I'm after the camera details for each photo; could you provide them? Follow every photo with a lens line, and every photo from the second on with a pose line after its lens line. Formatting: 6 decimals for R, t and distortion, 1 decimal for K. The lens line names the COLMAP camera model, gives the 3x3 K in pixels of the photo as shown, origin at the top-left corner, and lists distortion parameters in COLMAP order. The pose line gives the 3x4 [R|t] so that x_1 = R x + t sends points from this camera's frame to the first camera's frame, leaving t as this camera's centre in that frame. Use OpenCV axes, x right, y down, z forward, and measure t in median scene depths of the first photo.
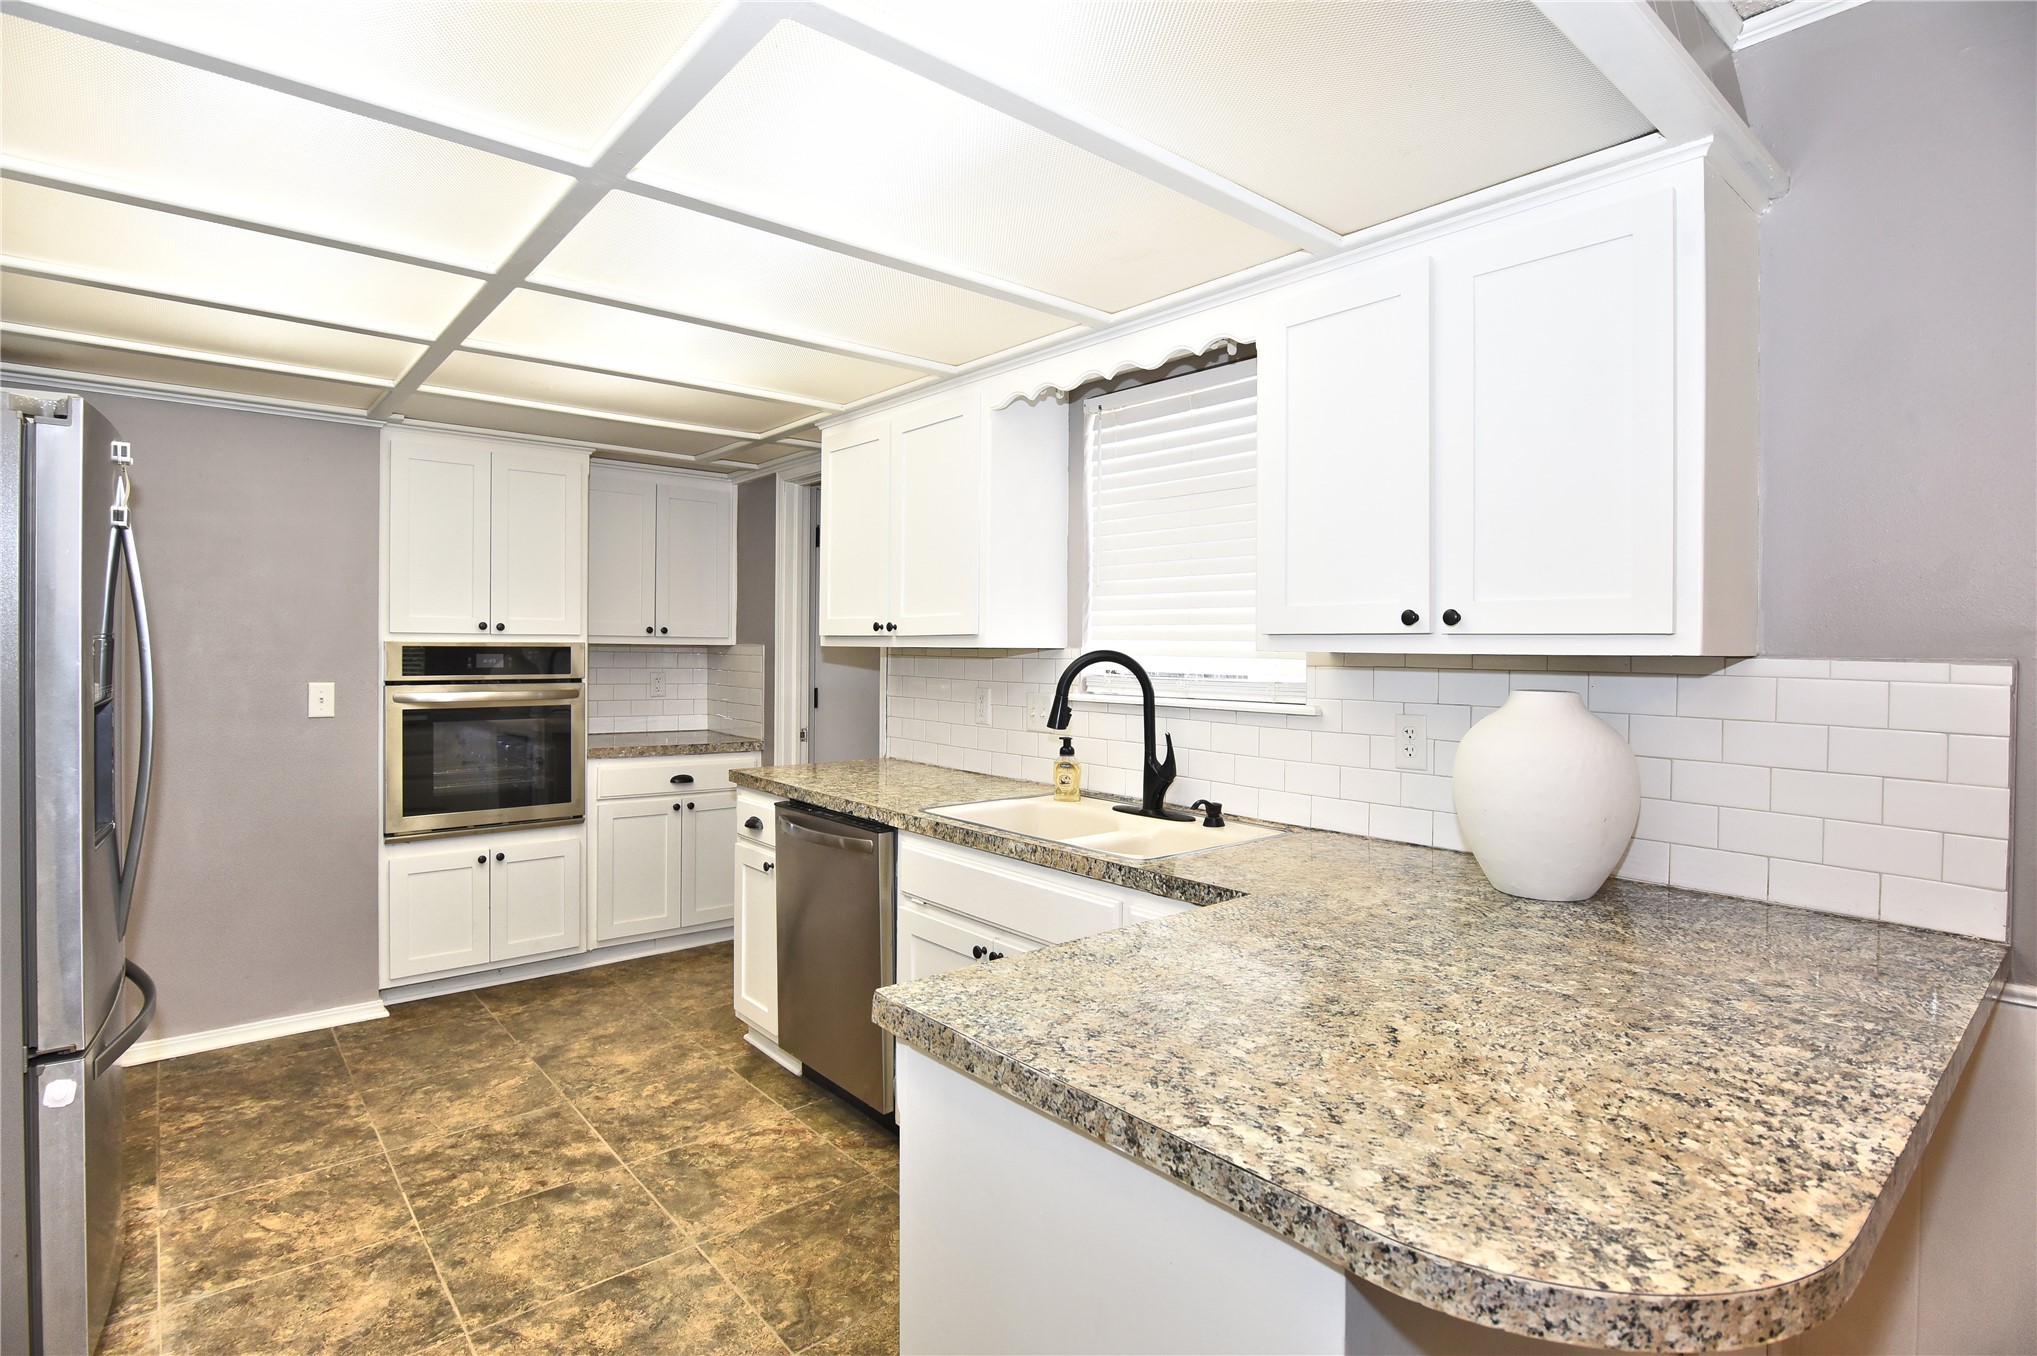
lens RADIAL K [[1010.9, 0, 1027.0], [0, 1010.9, 642.4], [0, 0, 1]] dist [-0.009469, 0.003462]
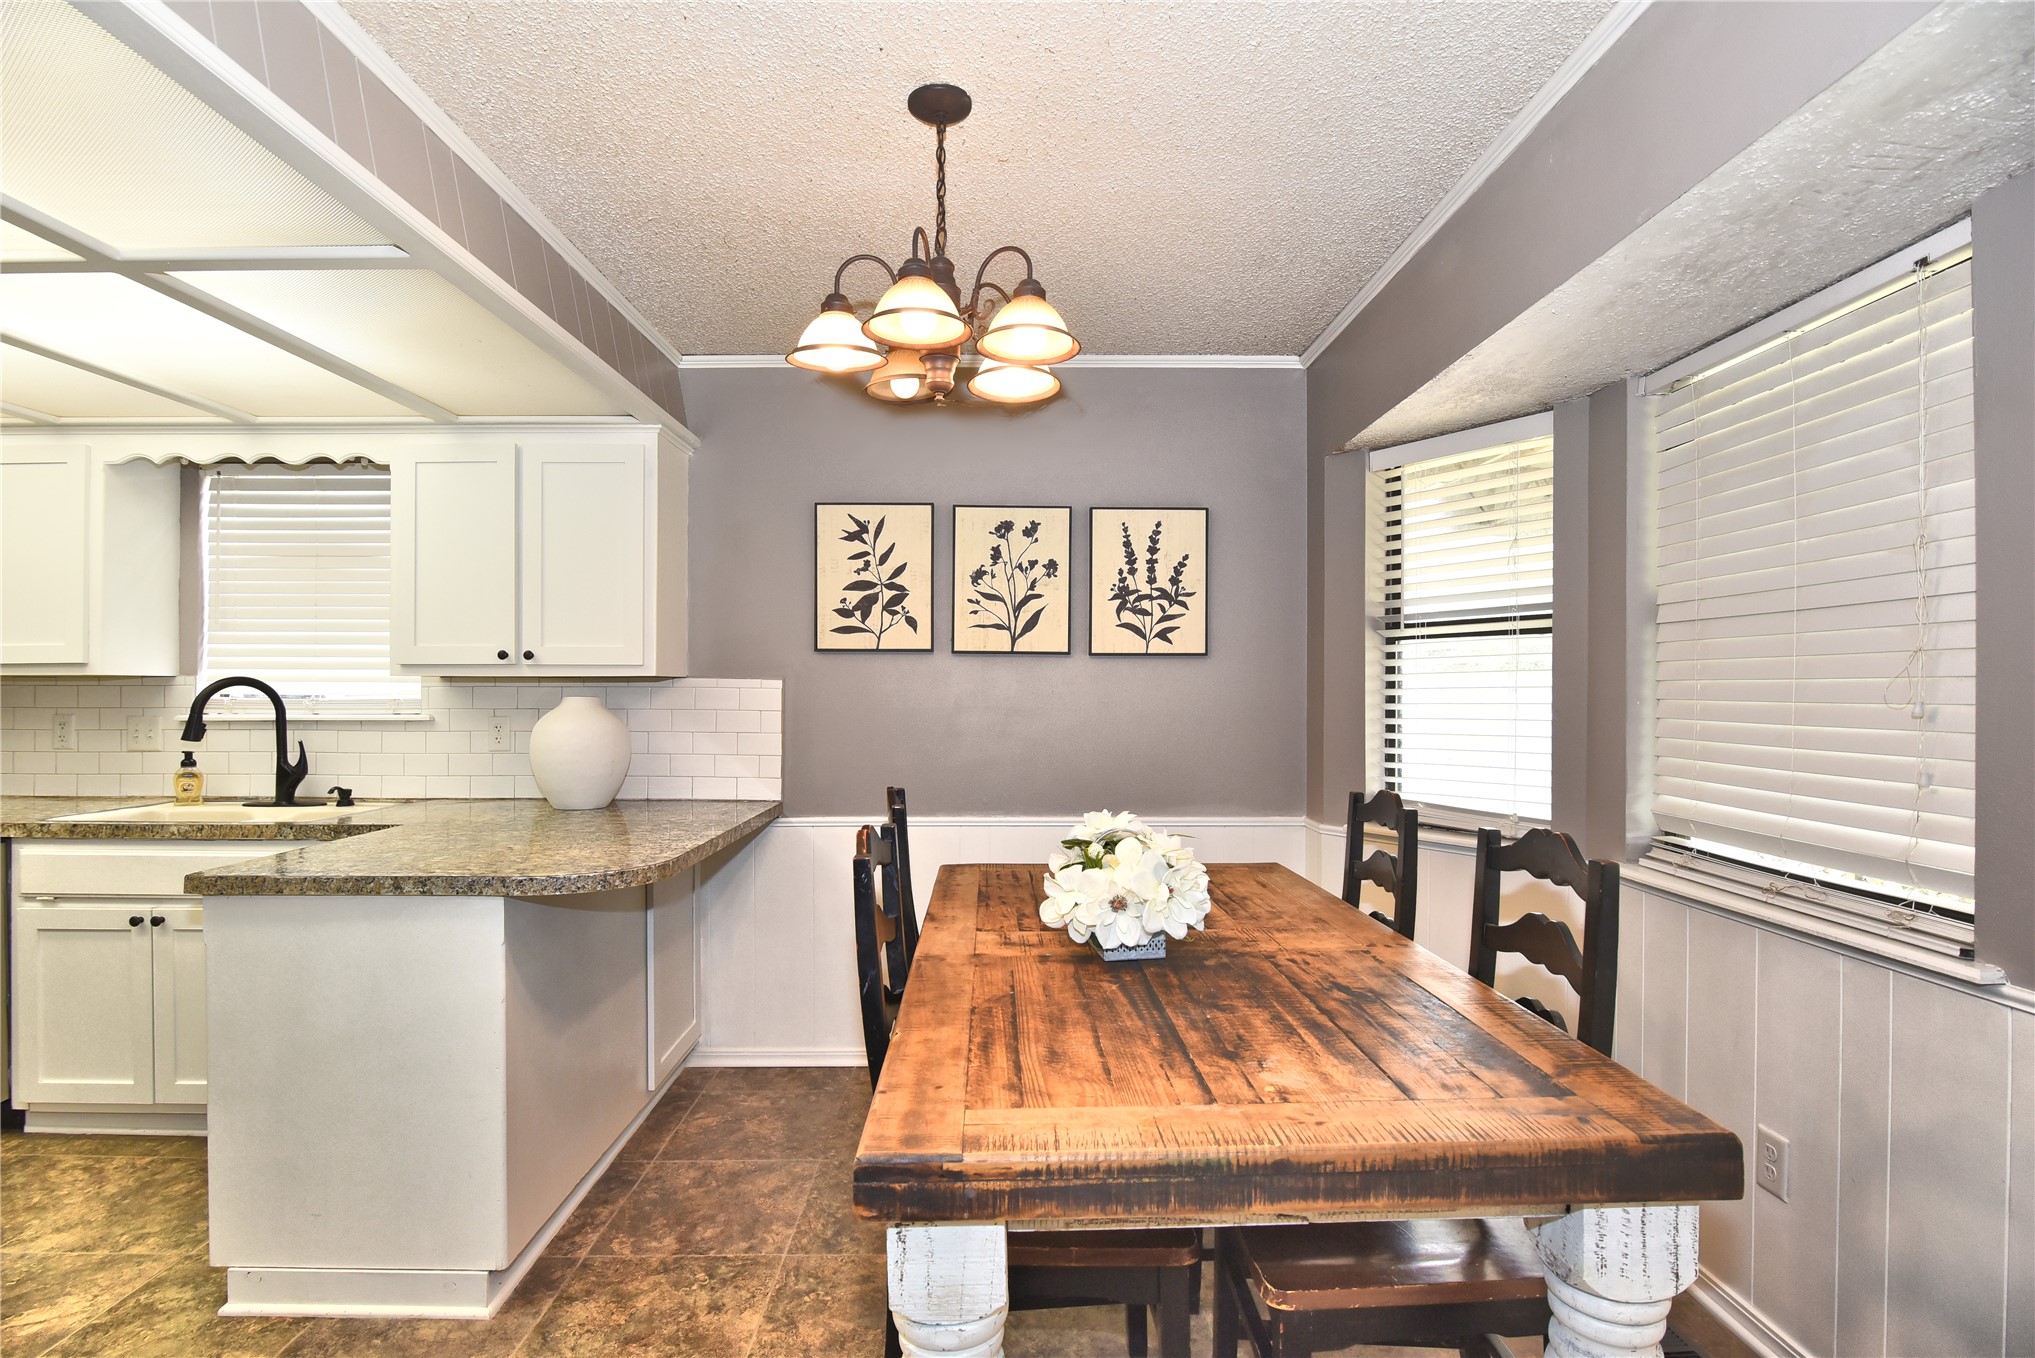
lens RADIAL K [[1009.9, 0, 1012.7], [0, 1009.9, 689.3], [0, 0, 1]] dist [-0.009469, 0.003462]
pose [[0.644257, -0.007592, 0.764772, -0.269039], [0.002042, 0.999964, 0.008207, 0.015797], [-0.764806, -0.003725, 0.644249, -0.551251]]
